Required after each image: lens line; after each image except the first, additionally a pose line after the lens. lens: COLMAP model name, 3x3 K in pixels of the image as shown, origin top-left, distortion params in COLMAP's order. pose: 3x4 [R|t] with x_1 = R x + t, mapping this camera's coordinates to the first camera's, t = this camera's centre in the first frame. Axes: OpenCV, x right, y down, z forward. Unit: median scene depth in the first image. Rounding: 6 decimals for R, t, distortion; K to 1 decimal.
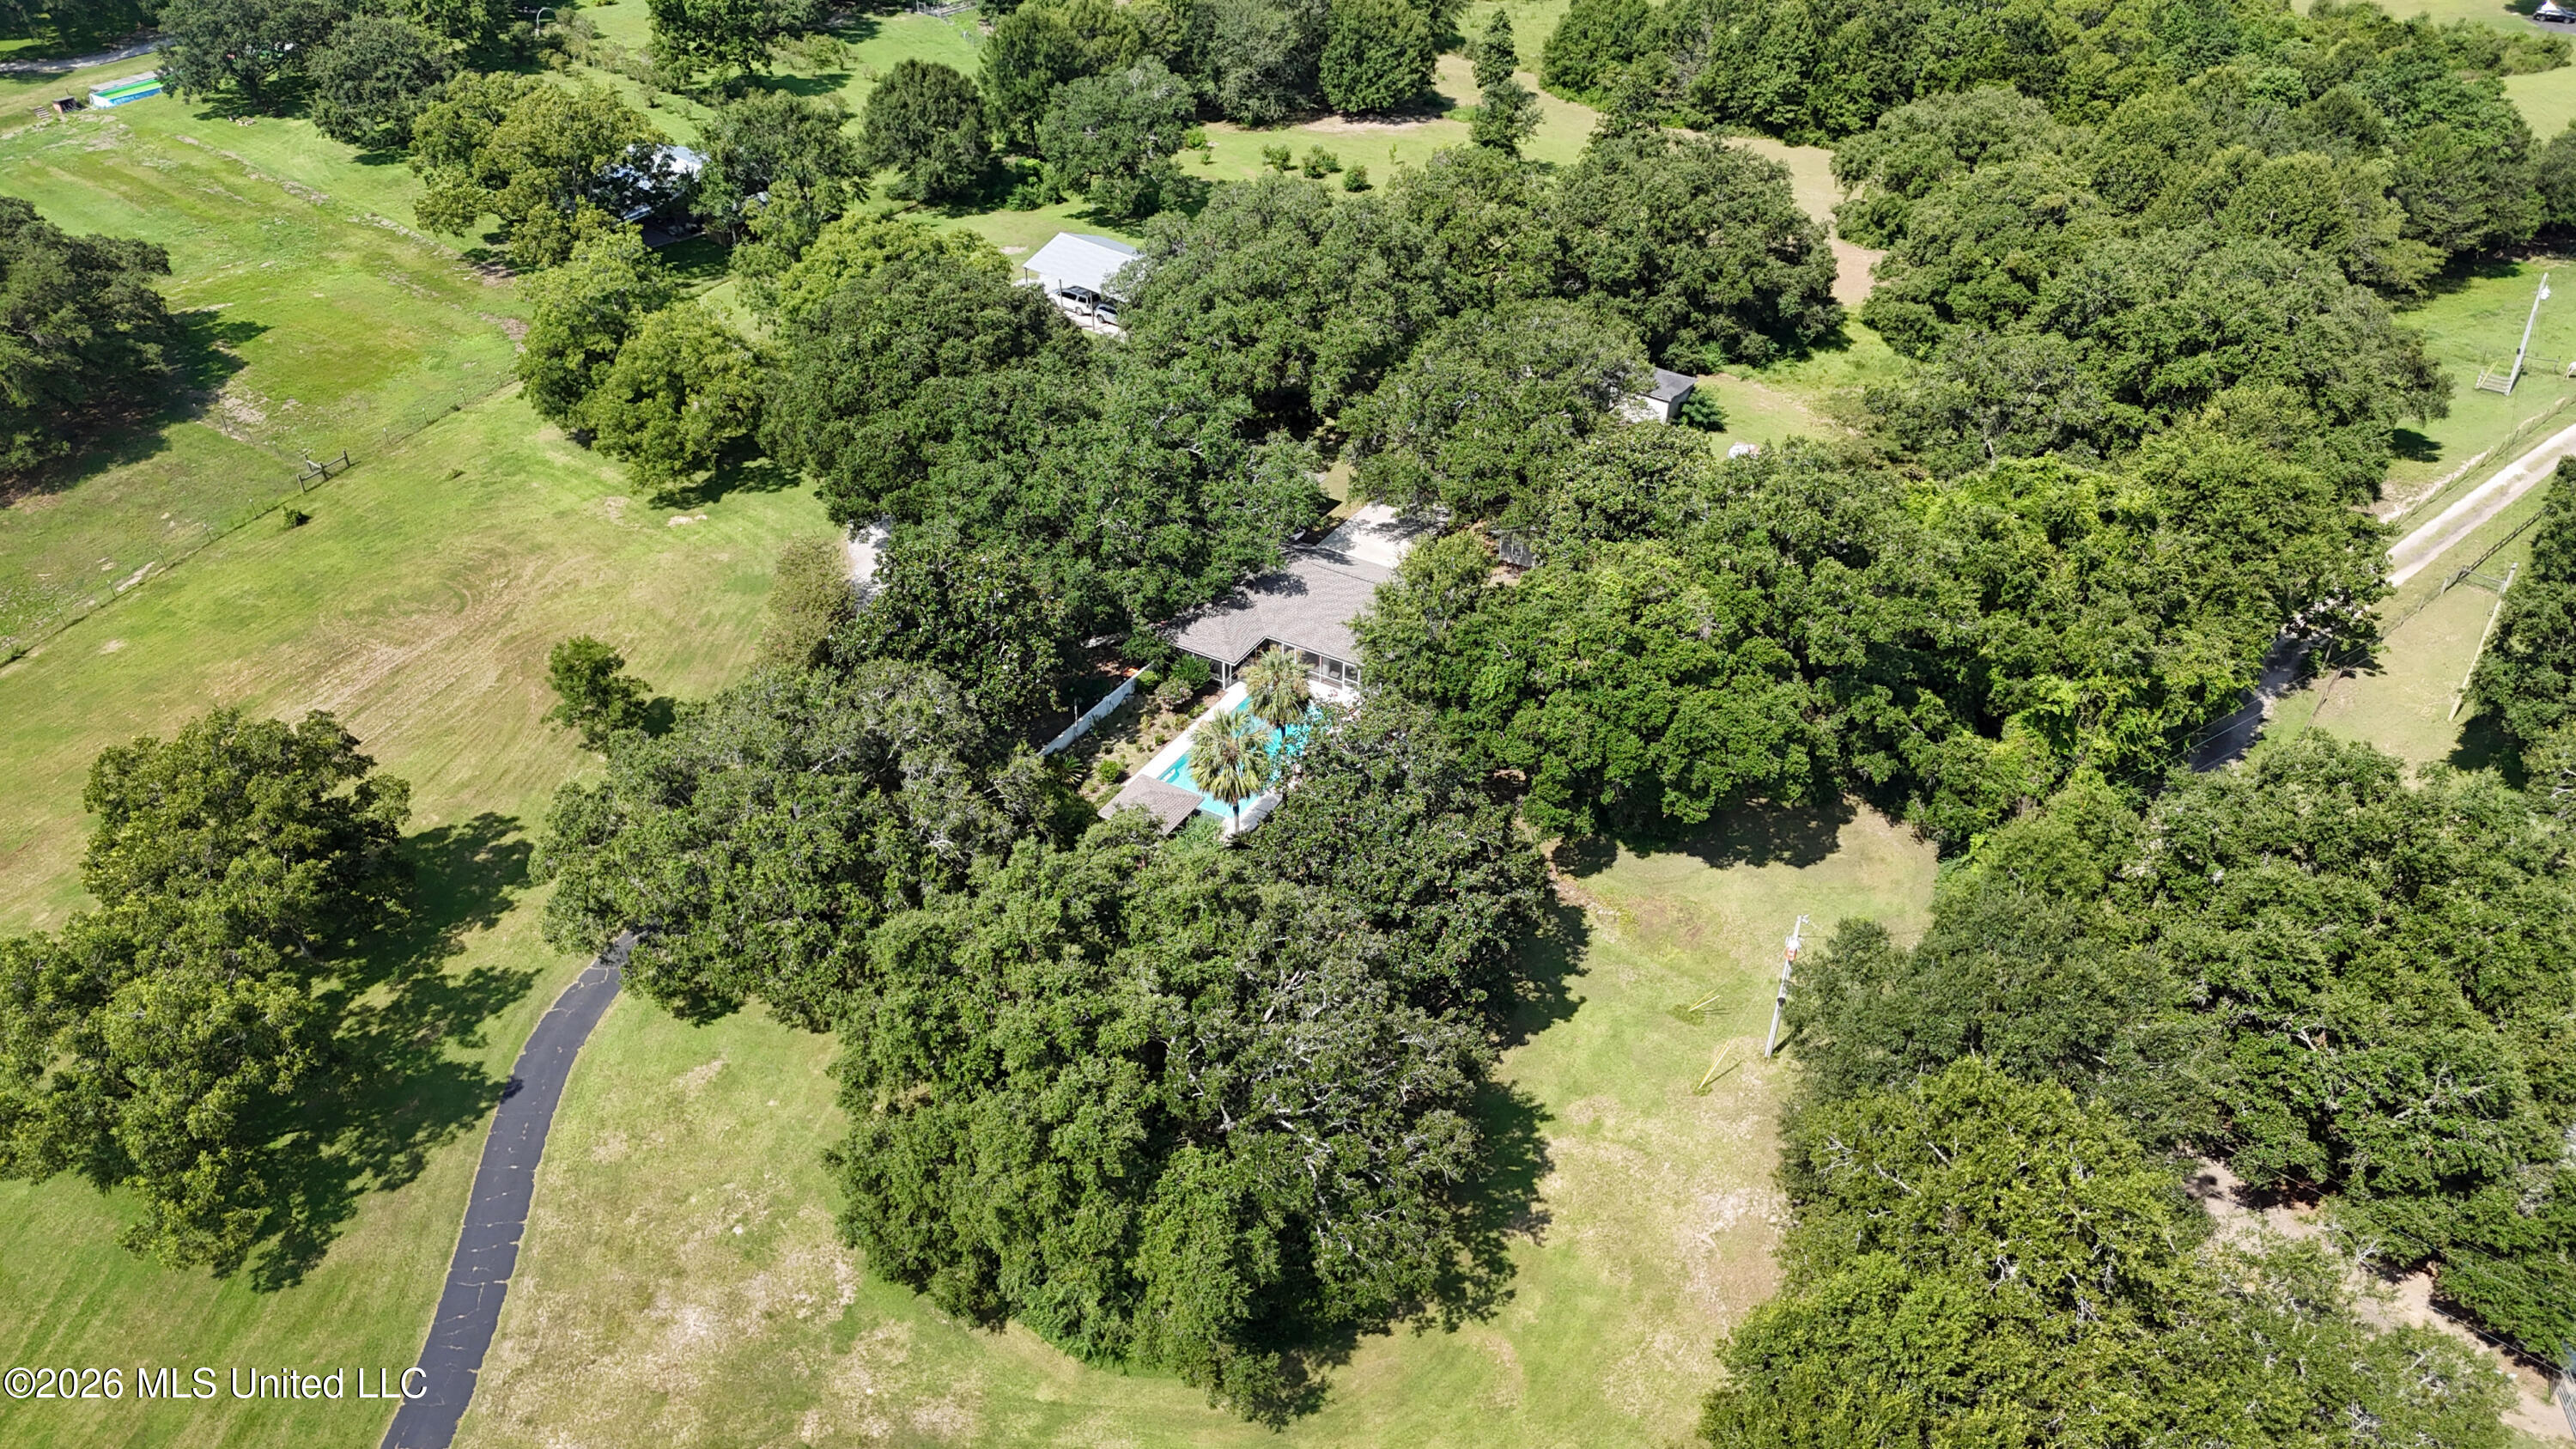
lens RADIAL K [[1800.7, 0, 1285.6], [0, 1800.7, 722.7], [0, 0, 1]] dist [-0.001453, -0.006118]
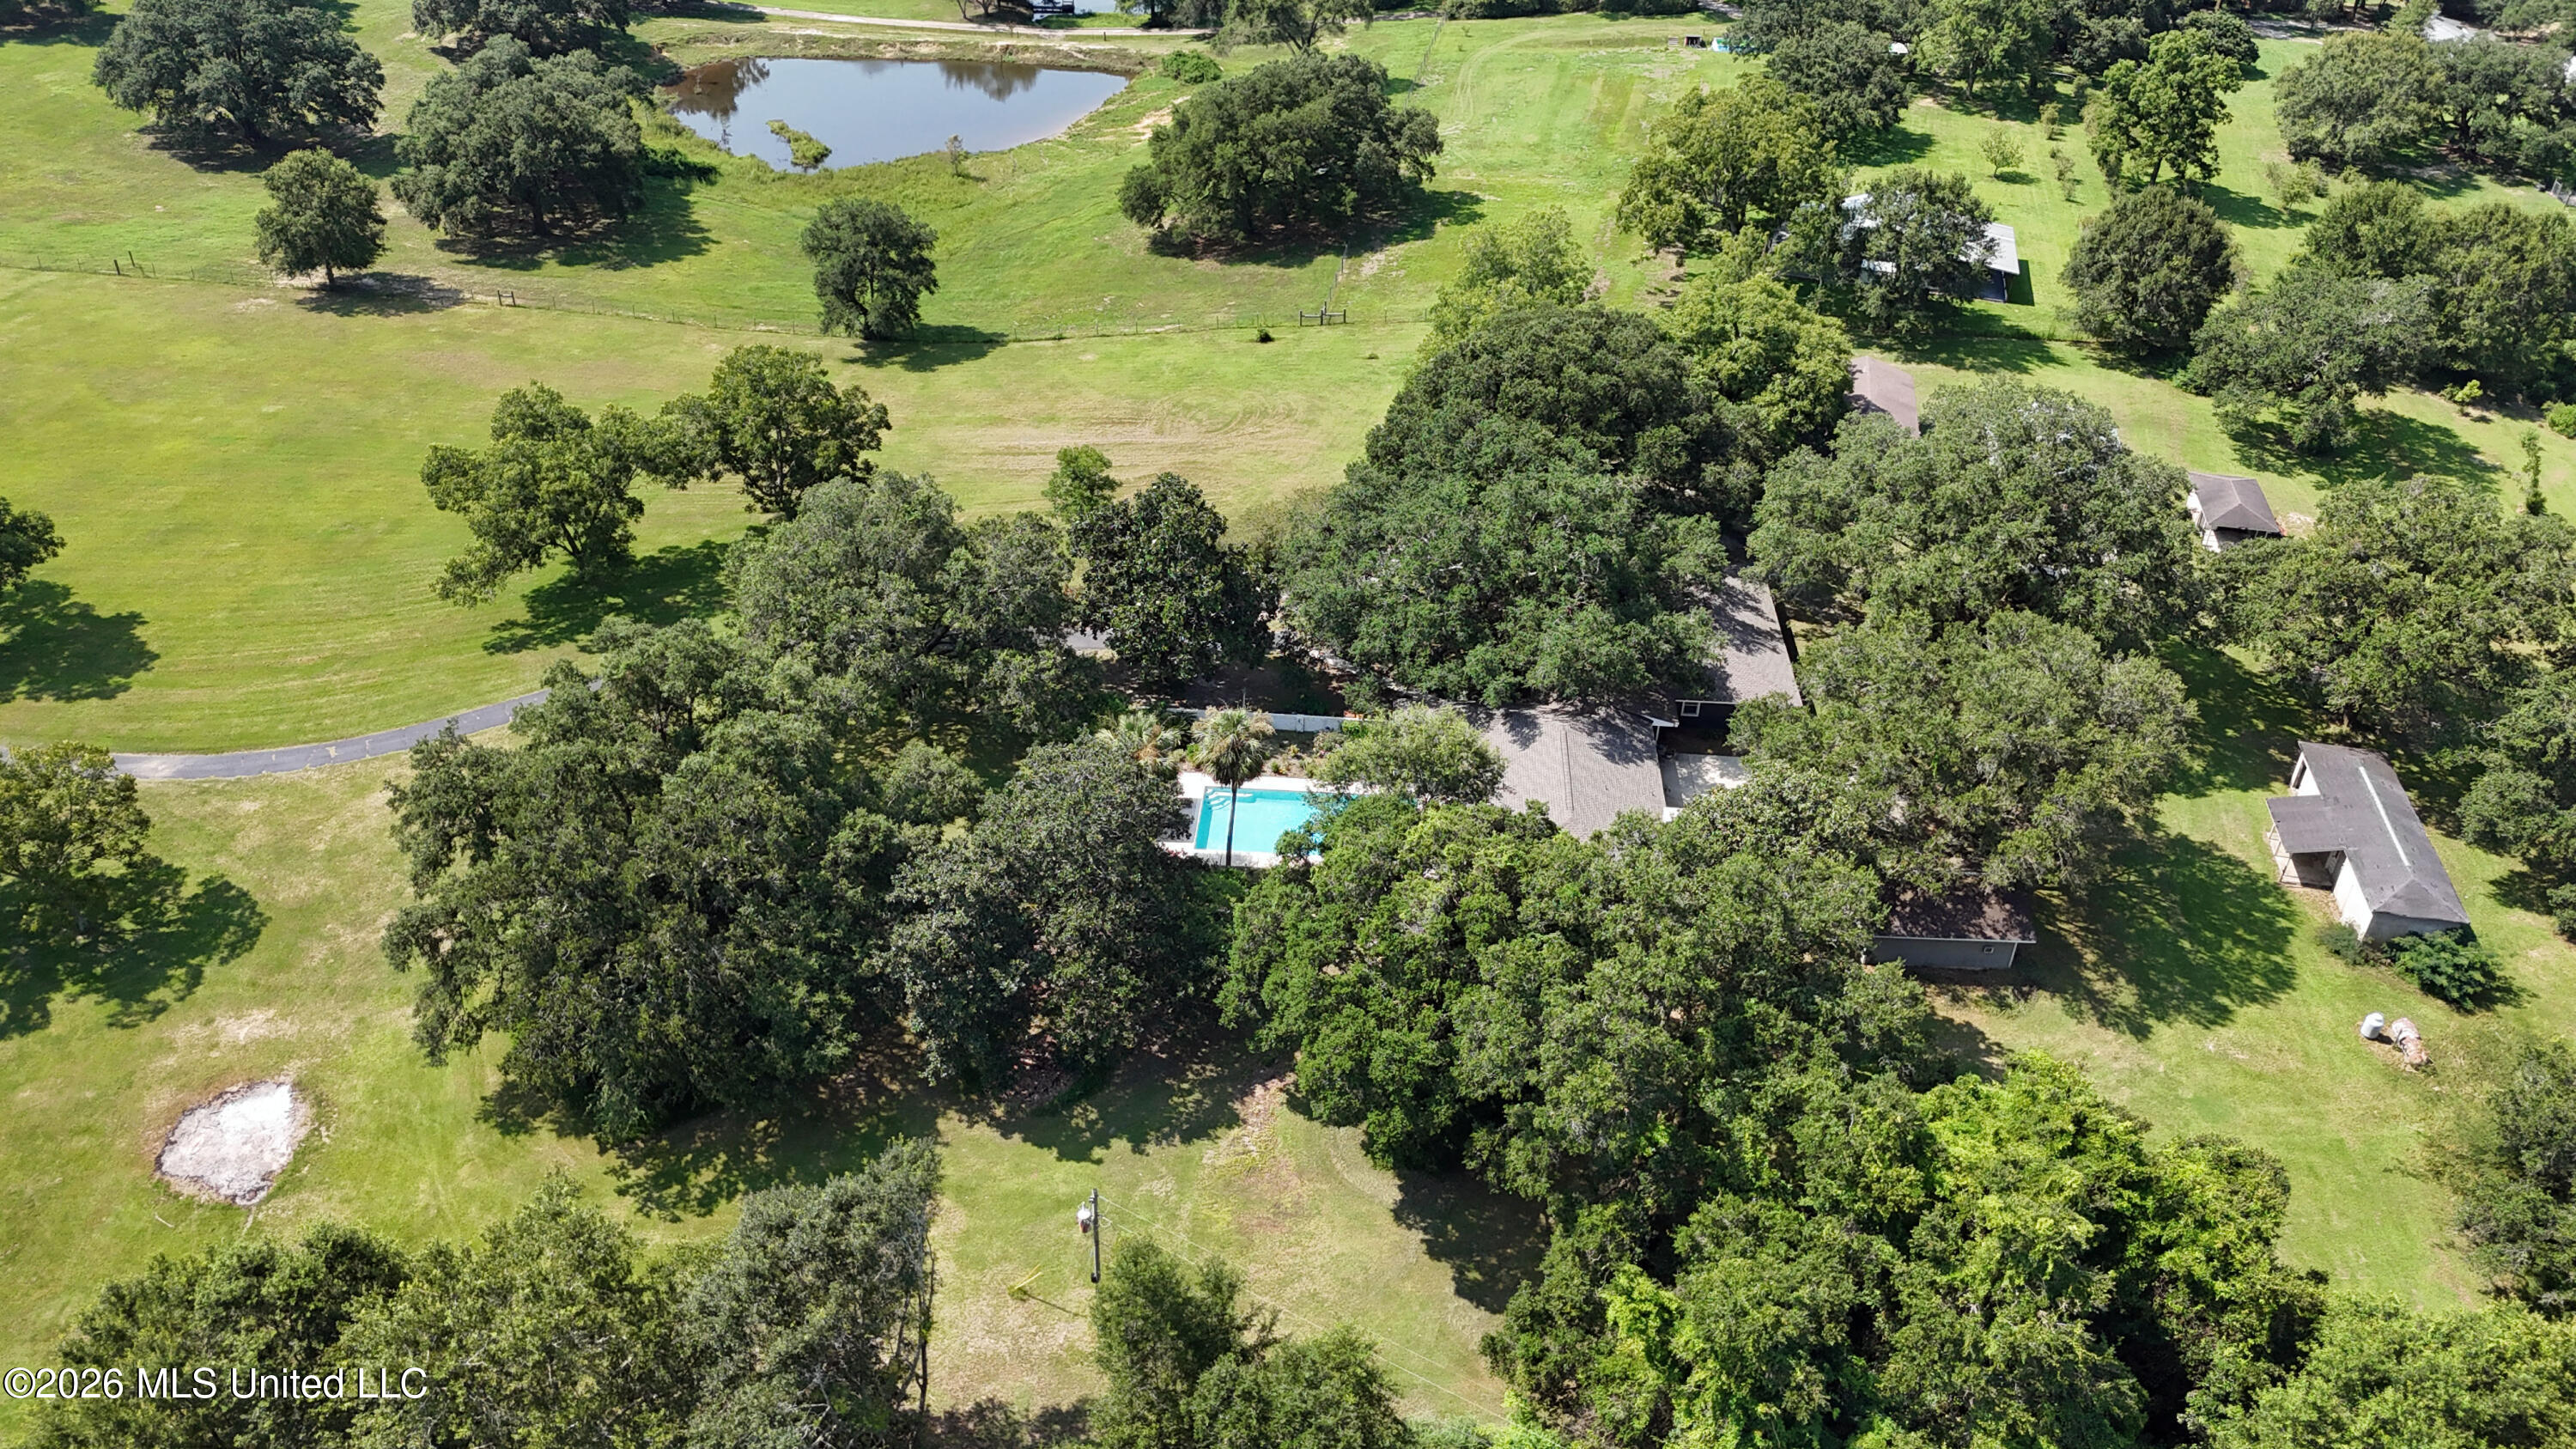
lens RADIAL K [[1800.7, 0, 1285.6], [0, 1800.7, 726.7], [0, 0, 1]] dist [-0.001453, -0.006118]
pose [[0.475413, 0.501681, -0.722702, 0.688149], [-0.517846, 0.823664, 0.231113, -0.261186], [0.711209, 0.264374, 0.651374, 0.376599]]
